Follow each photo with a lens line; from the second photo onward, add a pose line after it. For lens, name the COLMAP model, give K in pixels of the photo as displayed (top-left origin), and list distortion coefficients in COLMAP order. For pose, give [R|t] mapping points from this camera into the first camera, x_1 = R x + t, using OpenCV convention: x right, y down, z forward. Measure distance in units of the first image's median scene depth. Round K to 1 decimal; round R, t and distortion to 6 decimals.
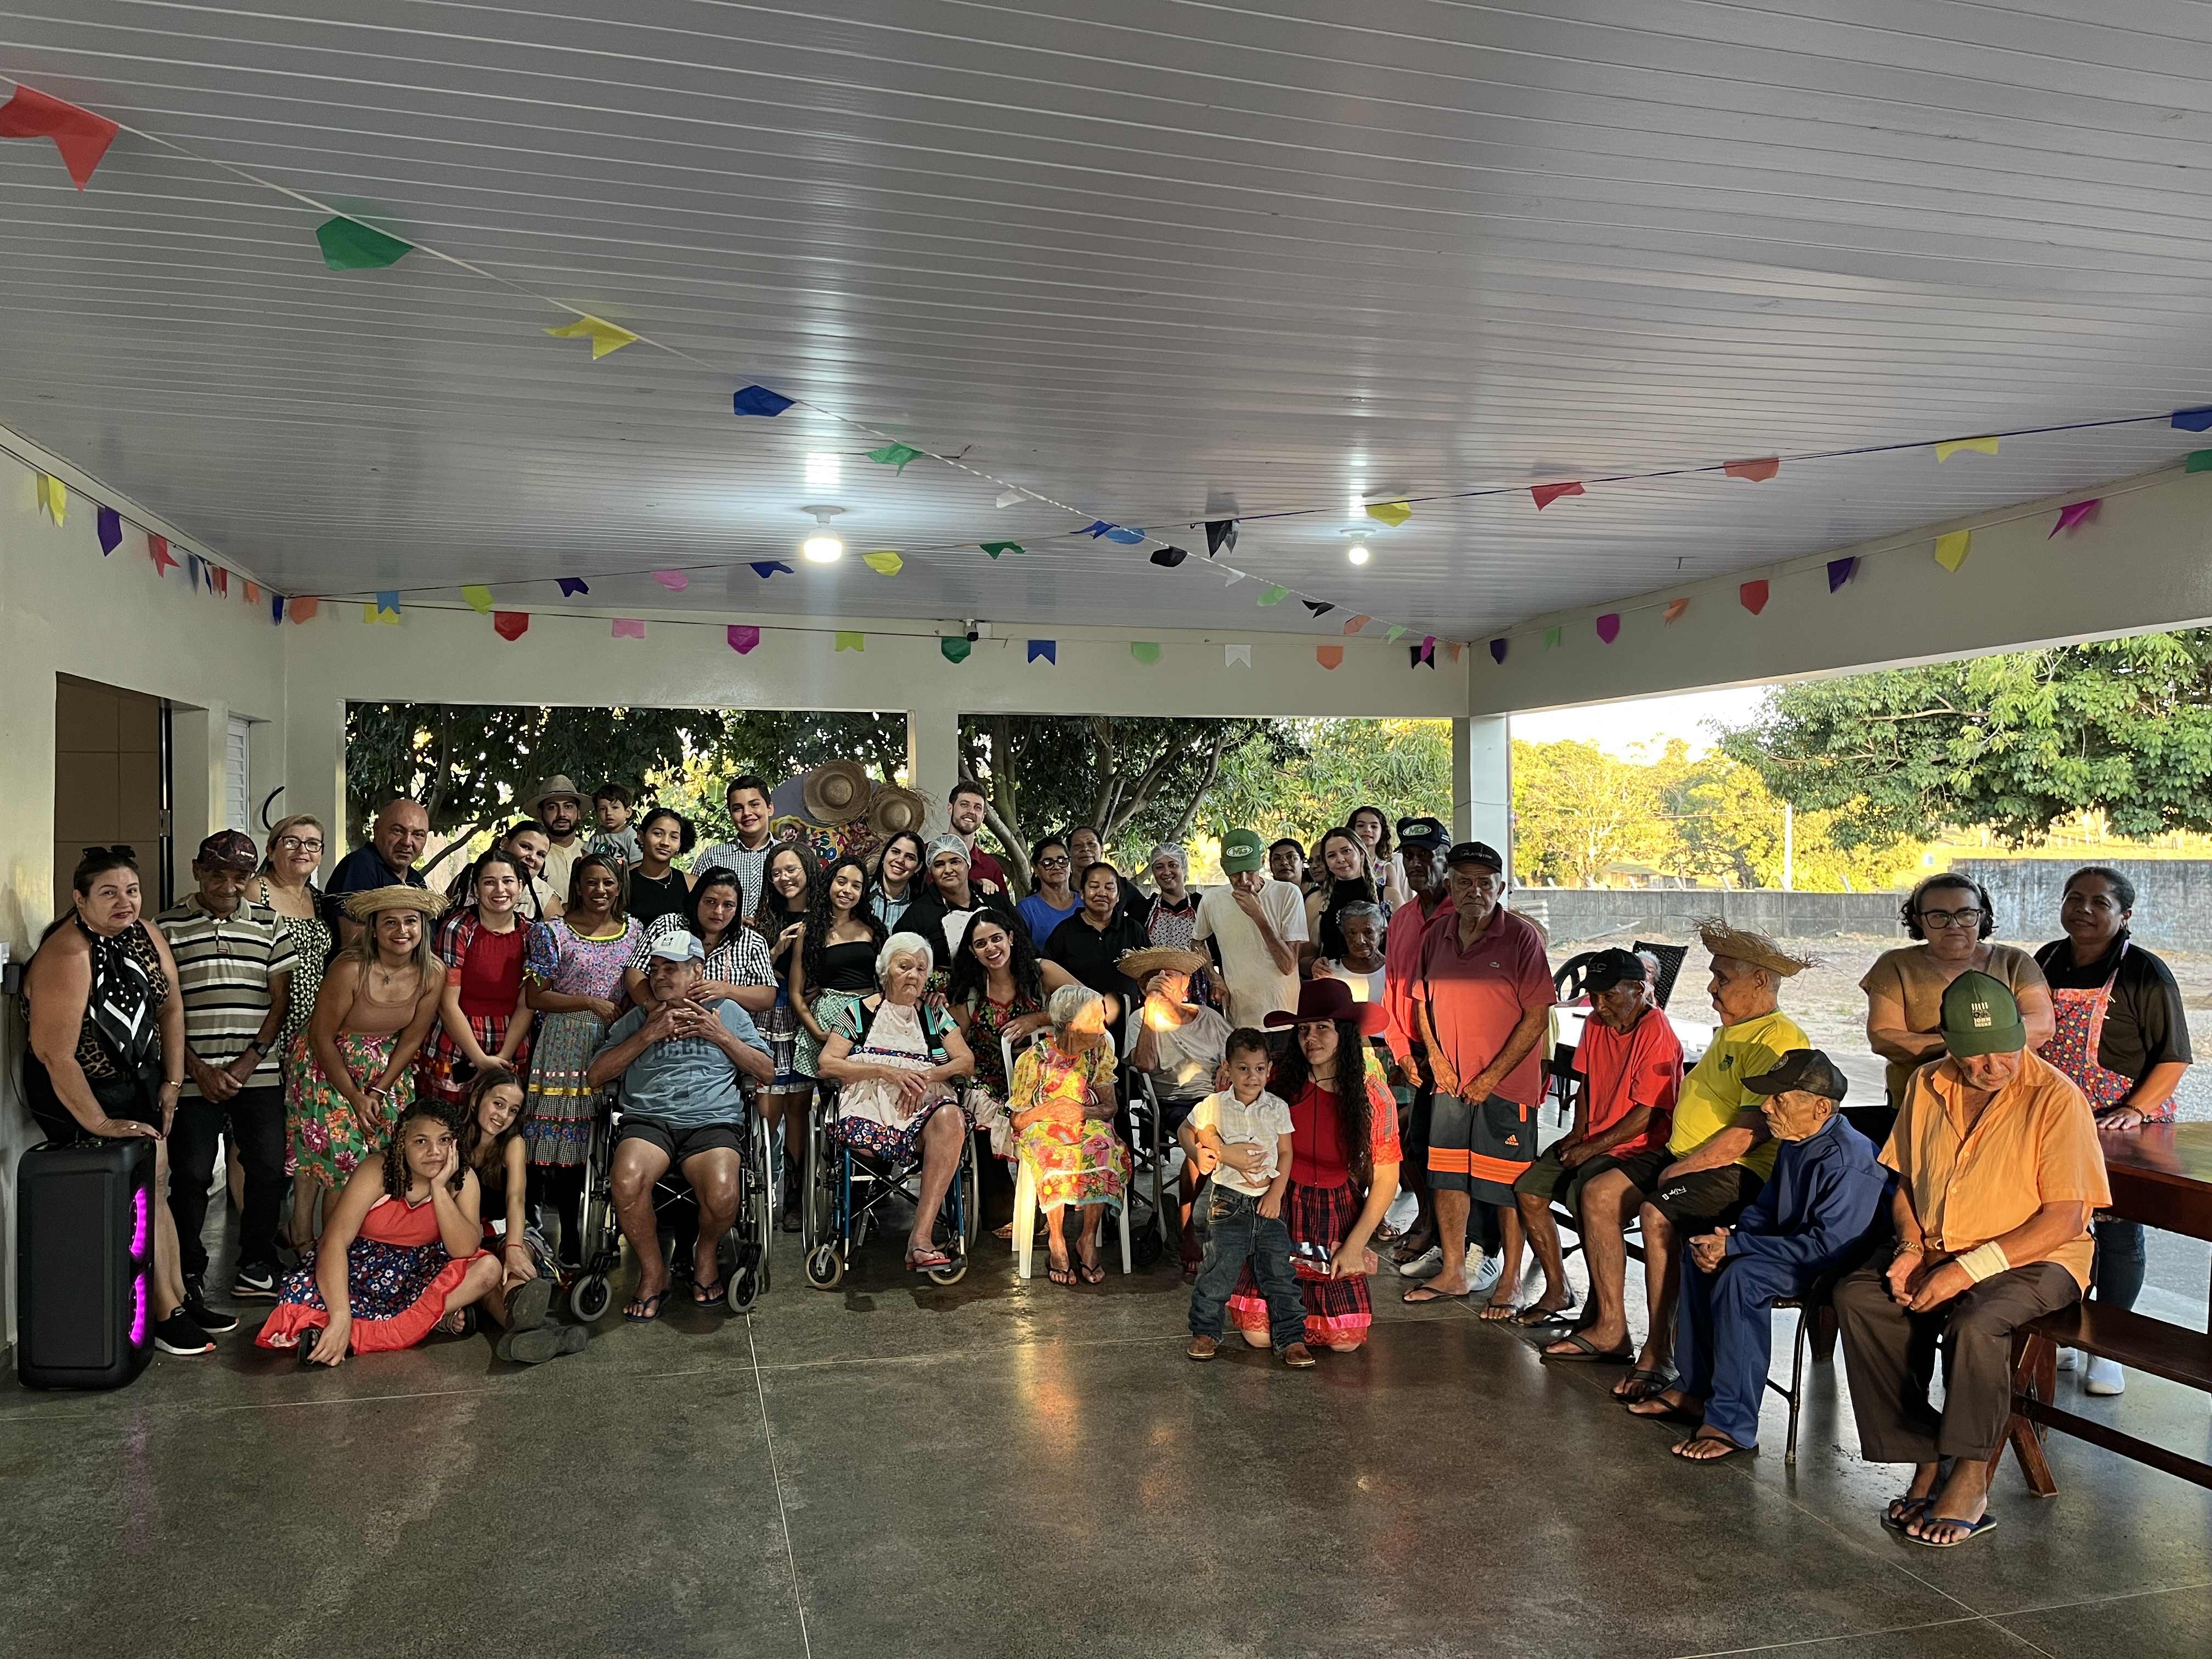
lens RADIAL K [[1679.0, 0, 1100.8], [0, 1679.0, 823.9], [0, 0, 1]] dist [0.065521, -0.090880]
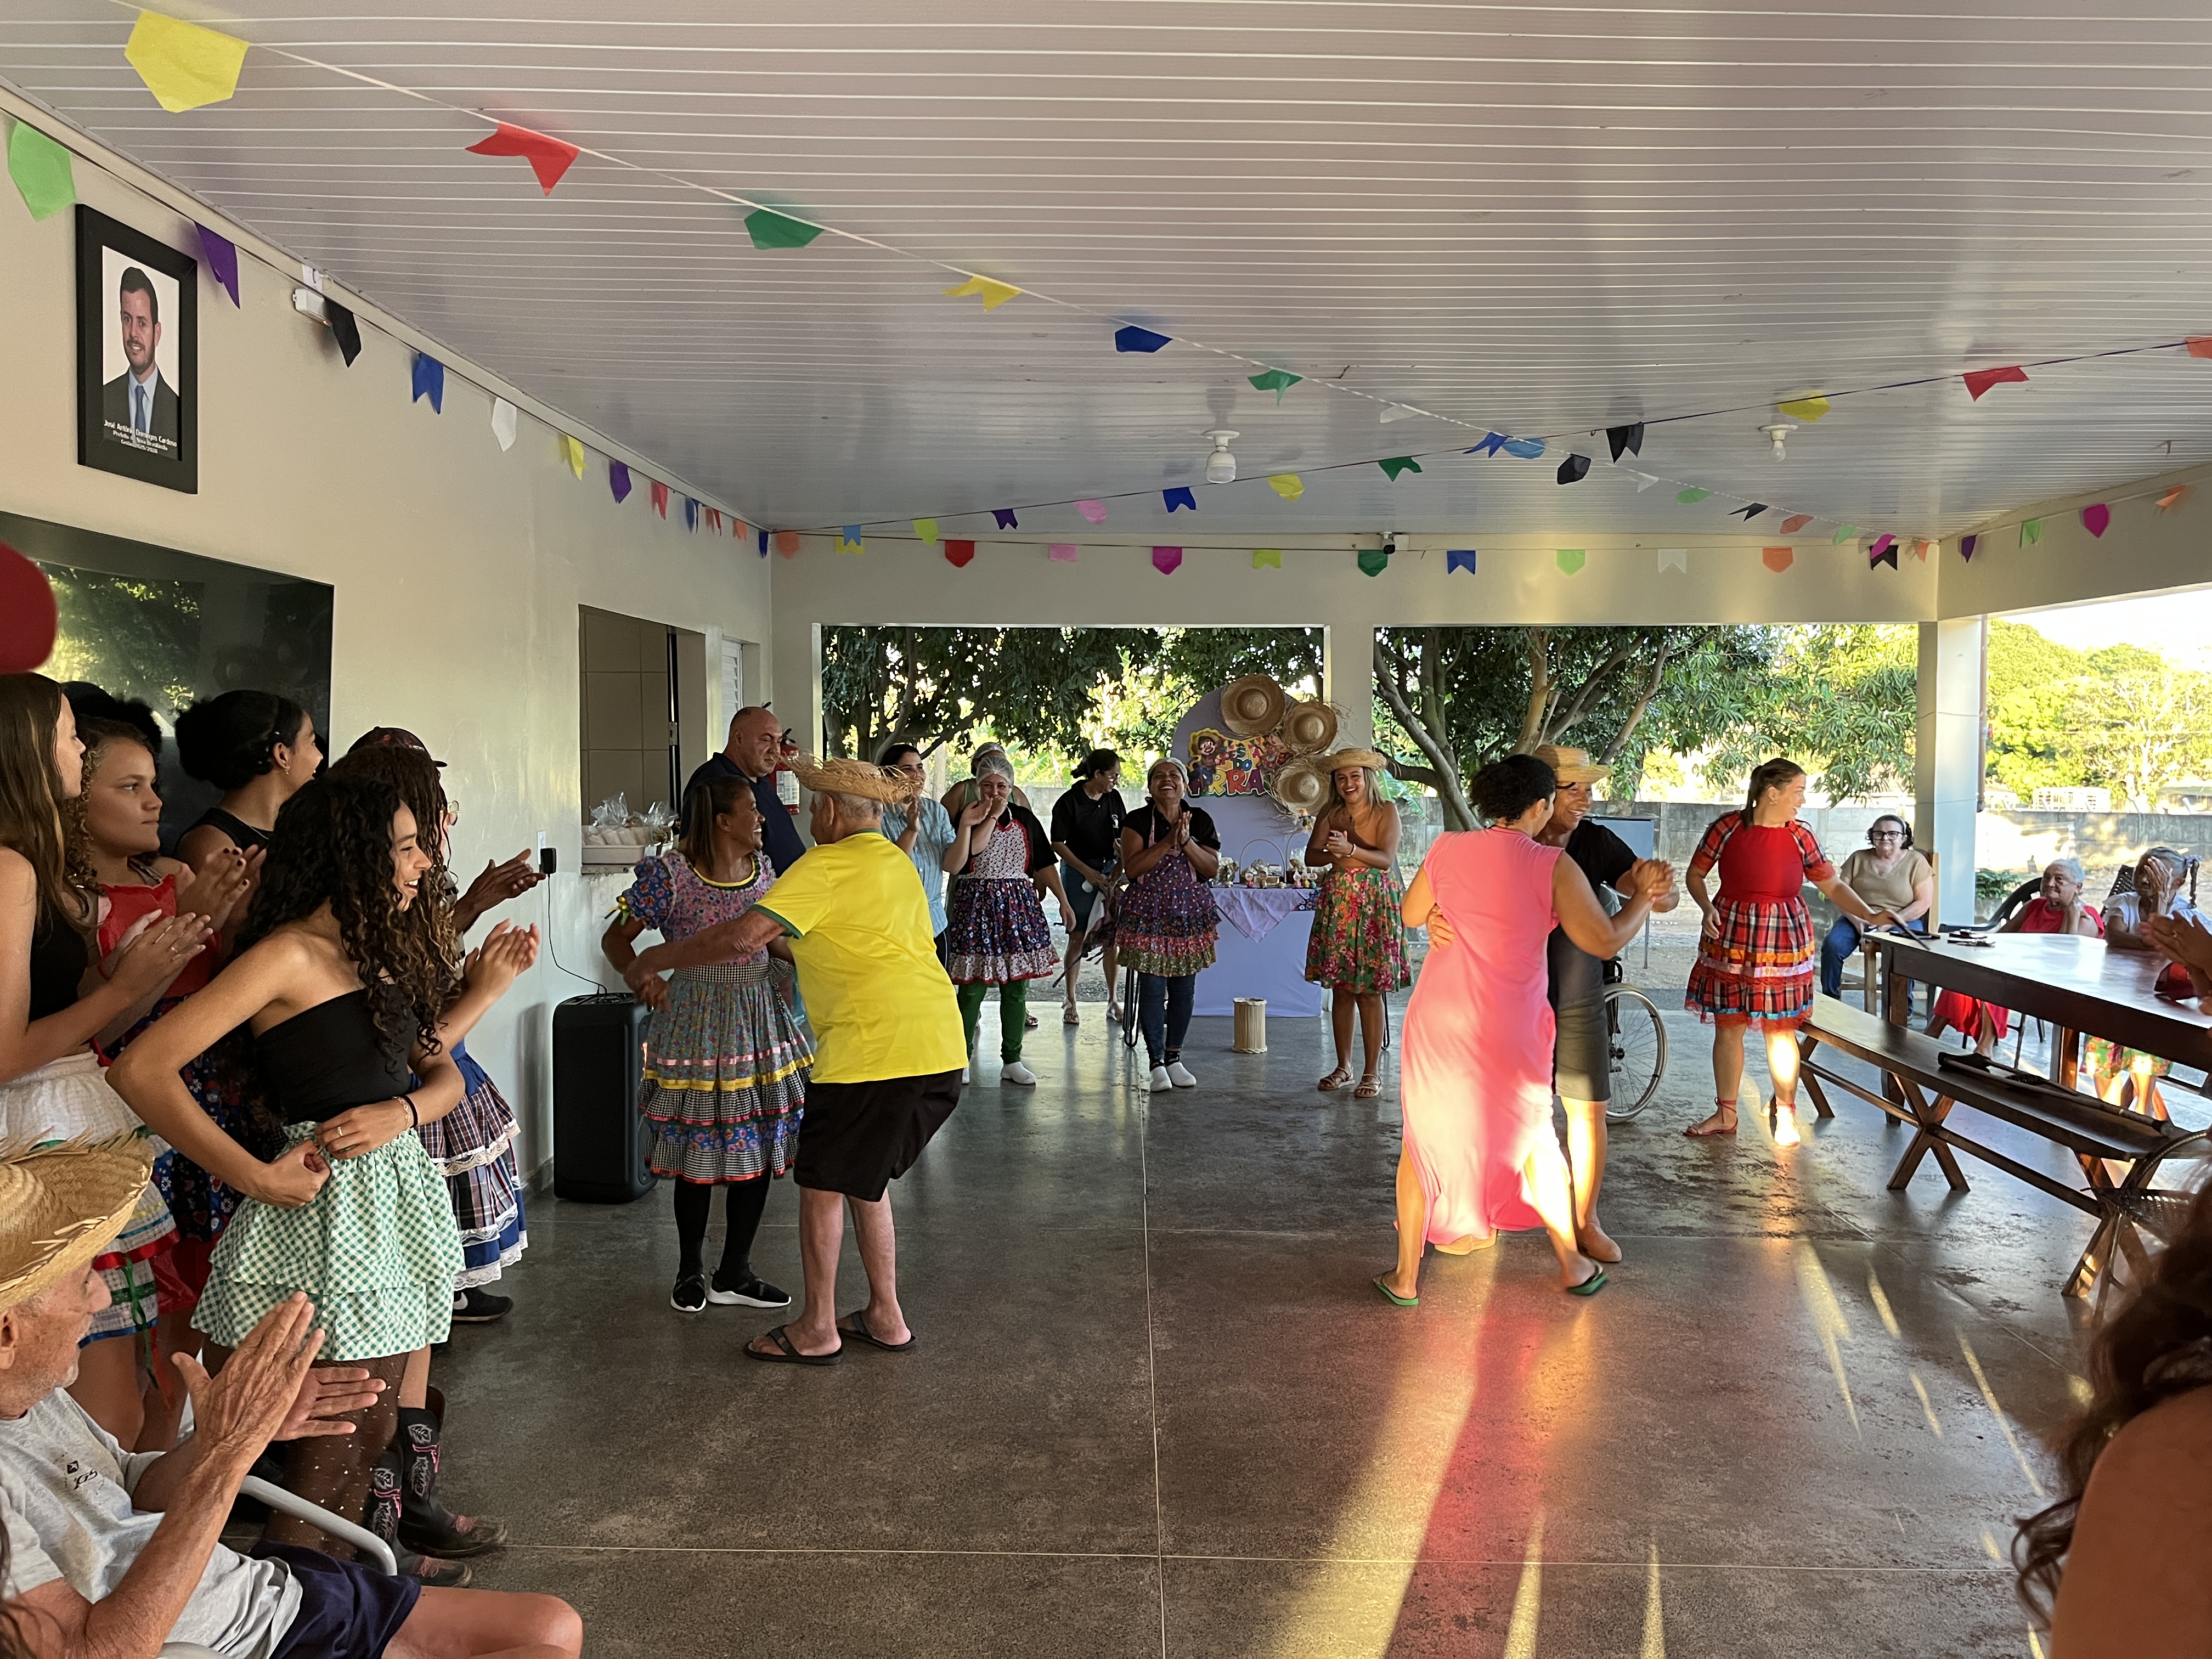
lens RADIAL K [[1679.0, 0, 1108.3], [0, 1679.0, 839.1], [0, 0, 1]] dist [0.065521, -0.090880]
pose [[0.964442, 0.017798, -0.263693, 0.031666], [-0.001965, 0.998185, 0.060186, 0.001132], [0.264286, -0.057528, 0.962727, -0.026360]]
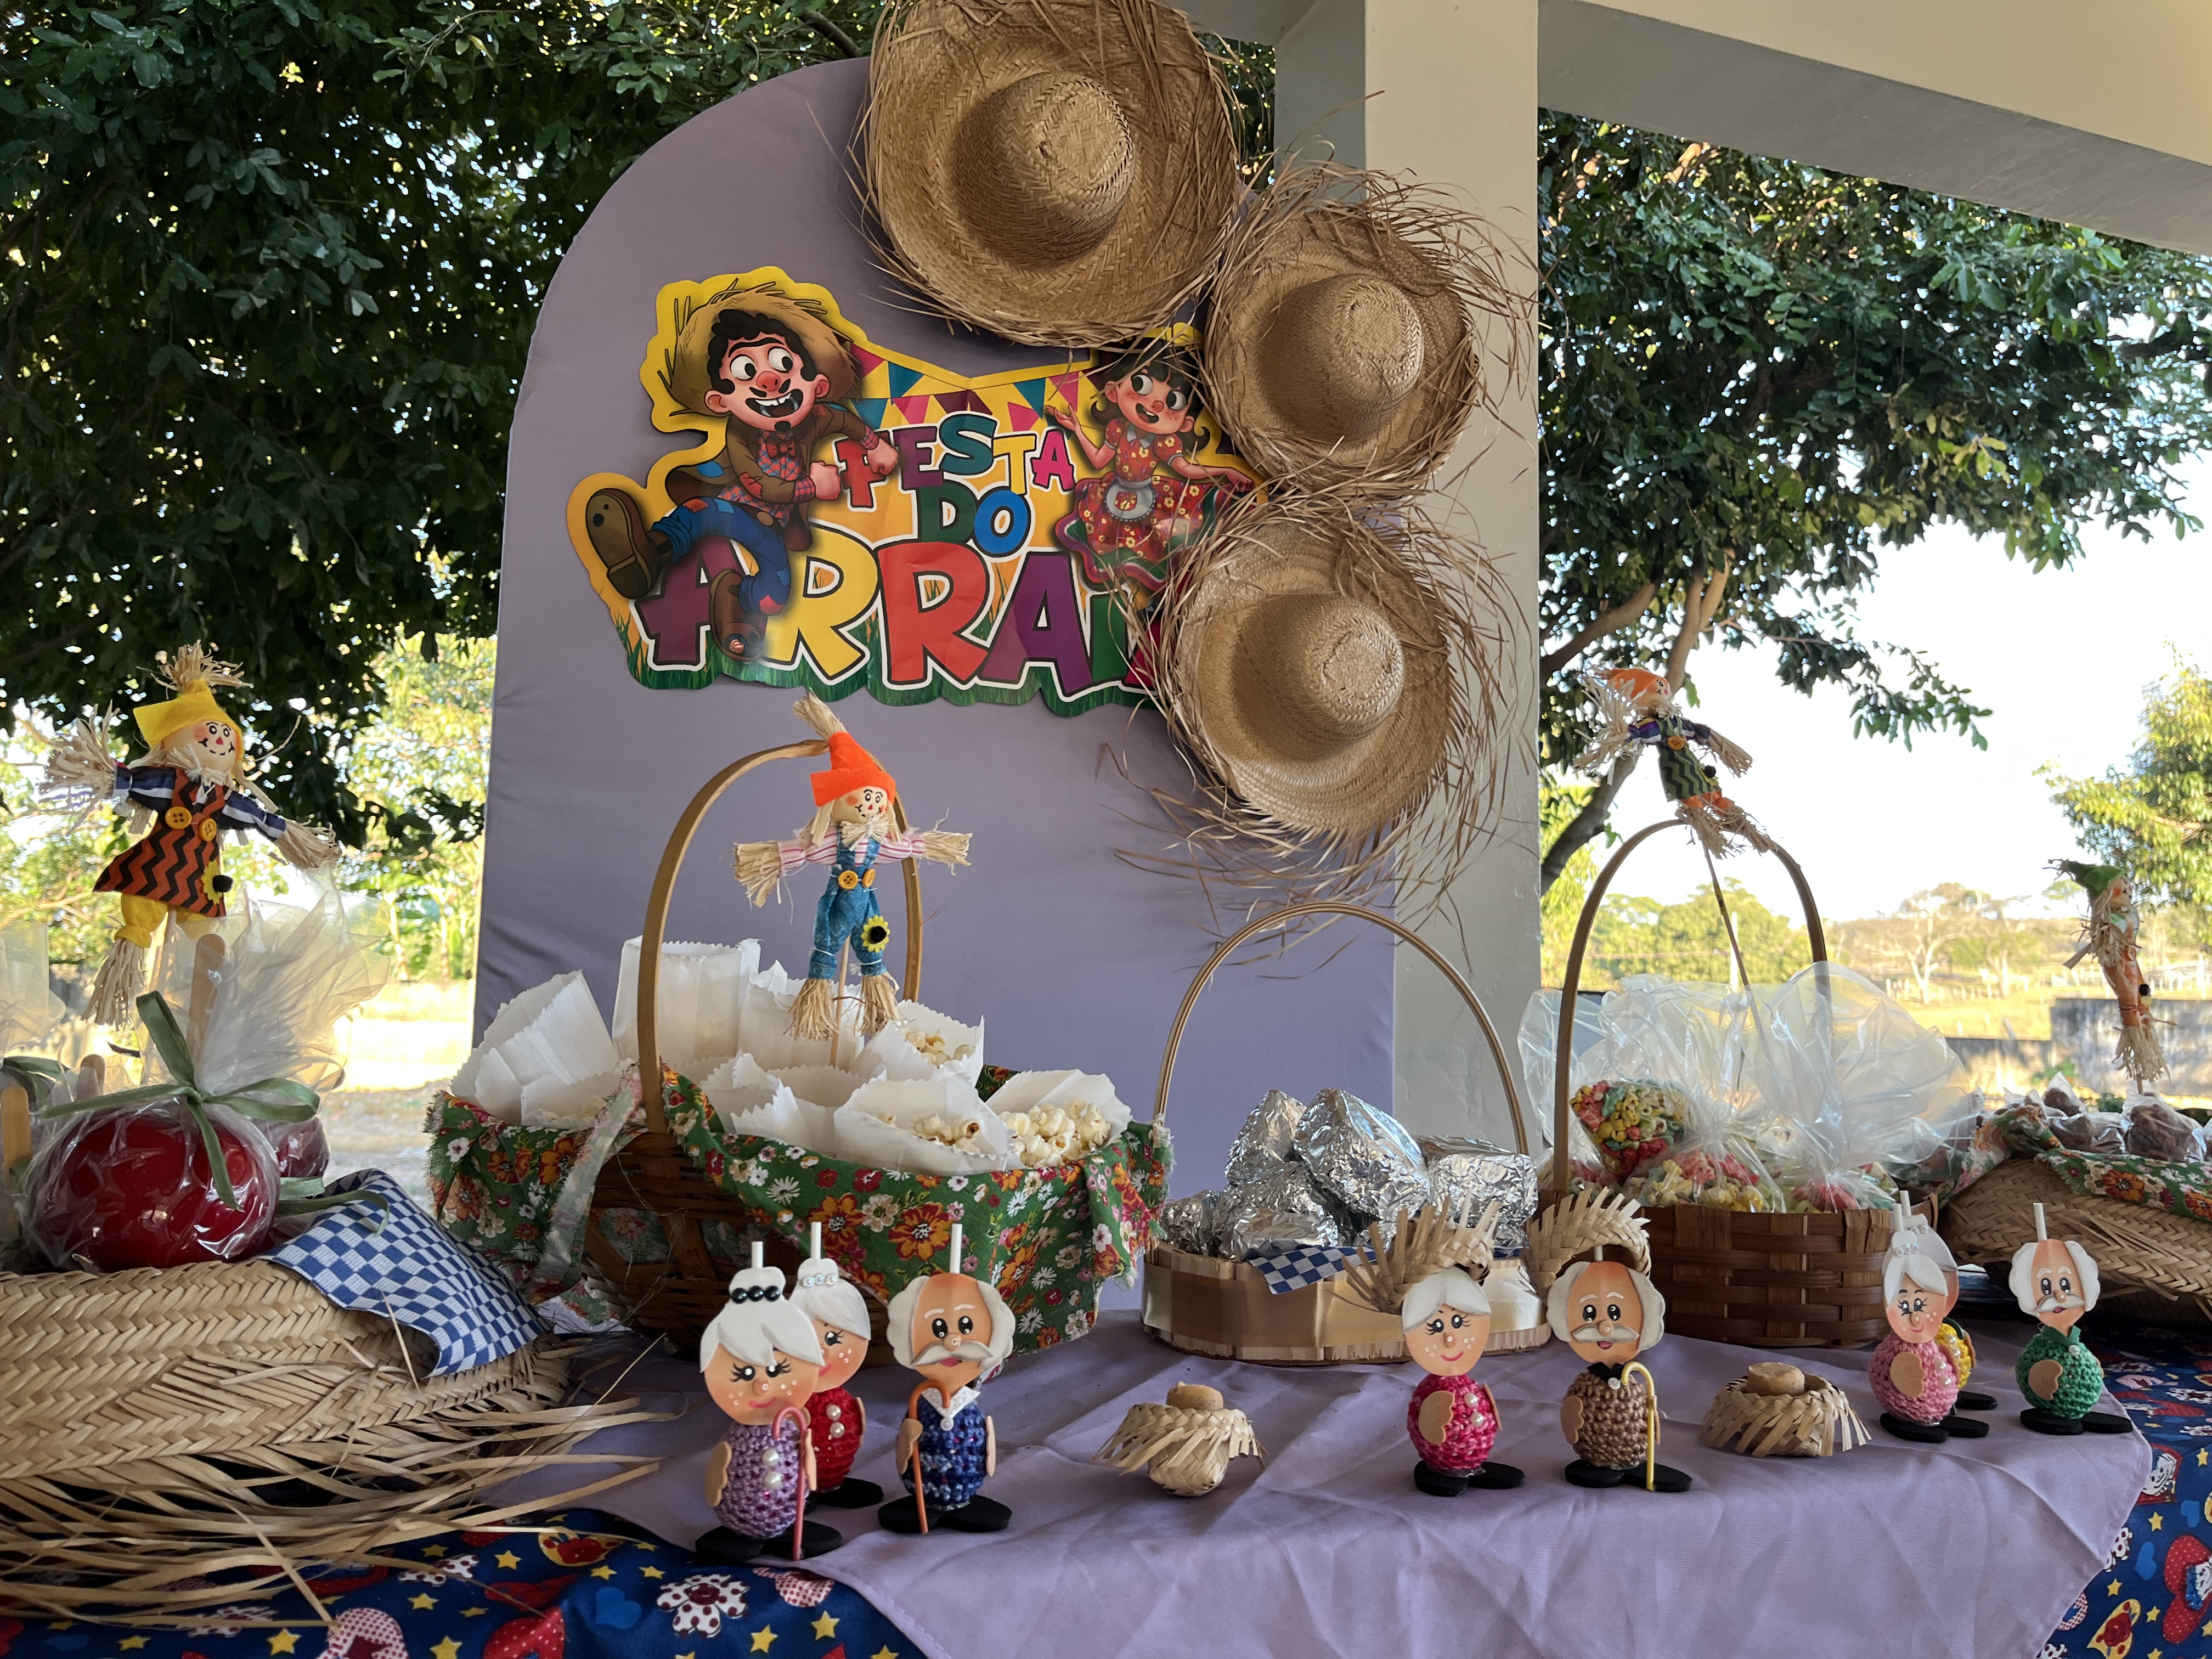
lens RADIAL K [[1679.0, 0, 1154.6], [0, 1679.0, 830.1], [0, 0, 1]] dist [0.065521, -0.090880]
pose [[0.994544, 0.031419, 0.099477, -0.162688], [-0.023598, 0.996608, -0.078842, 0.063831], [-0.101617, 0.076064, 0.991911, 0.834567]]
